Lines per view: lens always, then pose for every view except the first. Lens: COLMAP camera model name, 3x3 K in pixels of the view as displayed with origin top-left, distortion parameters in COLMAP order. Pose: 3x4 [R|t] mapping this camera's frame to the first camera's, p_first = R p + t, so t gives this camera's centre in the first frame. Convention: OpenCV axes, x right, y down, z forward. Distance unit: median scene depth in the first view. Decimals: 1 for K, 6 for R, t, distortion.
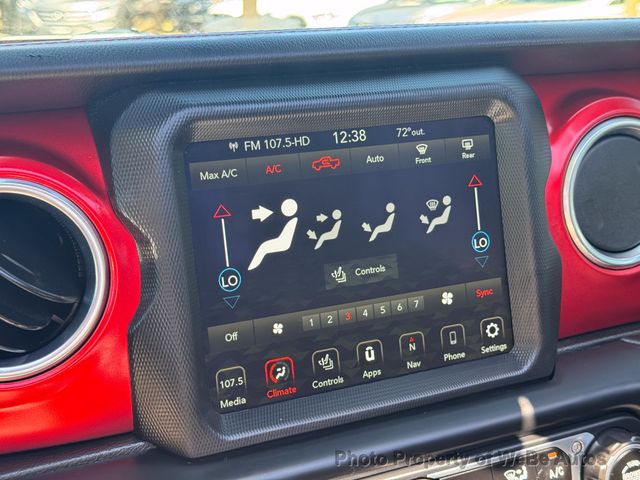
lens RADIAL K [[909.5, 0, 320.0], [0, 909.5, 240.0], [0, 0, 1]] dist [0.132837, -0.076581]
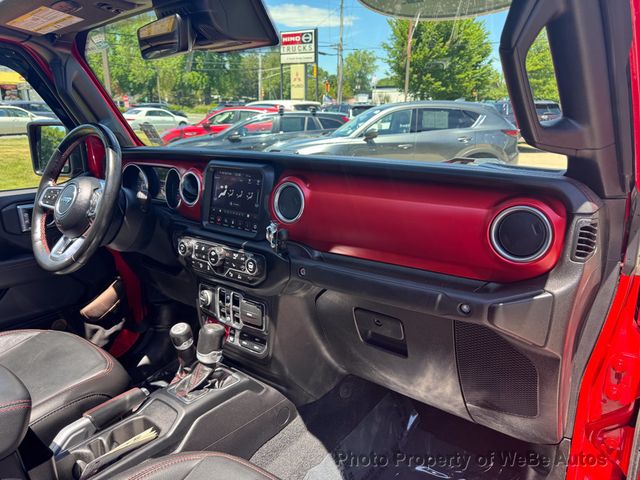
lens RADIAL K [[453.0, 0, 320.0], [0, 453.0, 240.0], [0, 0, 1]] dist [0.001024, -0.003635]
pose [[0.439962, 0.240333, -0.865259, 2.198683], [-0.247094, 0.958729, 0.140654, -0.213962], [0.863353, 0.151918, 0.481189, 0.288471]]
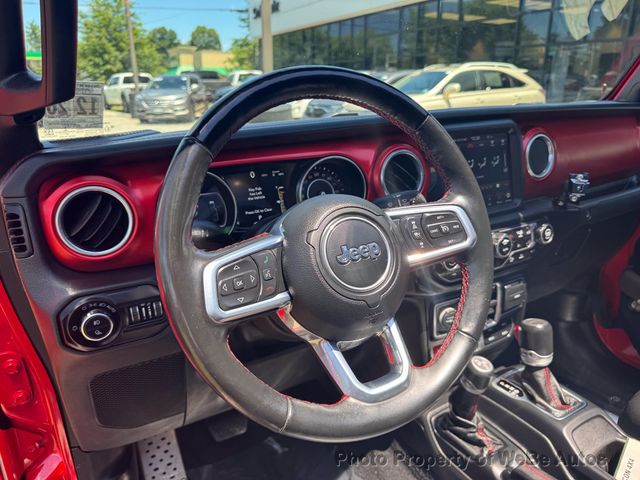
lens RADIAL K [[464.3, 0, 320.0], [0, 464.3, 240.0], [0, 0, 1]] dist [-0.003774, -0.003009]
pose [[0.996377, -0.035393, 0.077335, -0.694100], [0.031155, 0.997982, 0.055329, 0.155274], [-0.079137, -0.052719, 0.995469, -0.734989]]
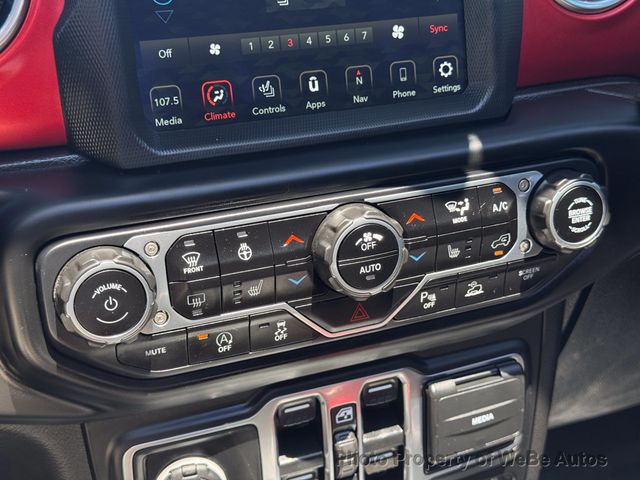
lens RADIAL K [[909.5, 0, 320.0], [0, 909.5, 240.0], [0, 0, 1]] dist [0.132837, -0.076581]
pose [[0.998933, 0.015191, -0.043621, 0.104748], [-0.009669, 0.992221, 0.124109, 0.165968], [0.045166, -0.123555, 0.991309, 0.009070]]
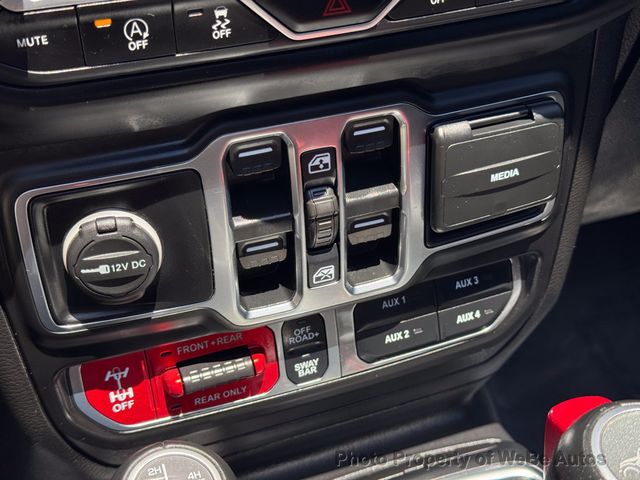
lens RADIAL K [[909.5, 0, 320.0], [0, 909.5, 240.0], [0, 0, 1]] dist [0.132837, -0.076581]
pose [[0.997425, 0.035850, -0.062107, 0.141527], [-0.016224, 0.956428, 0.291518, 0.331605], [0.069852, -0.289760, 0.954547, 0.262502]]
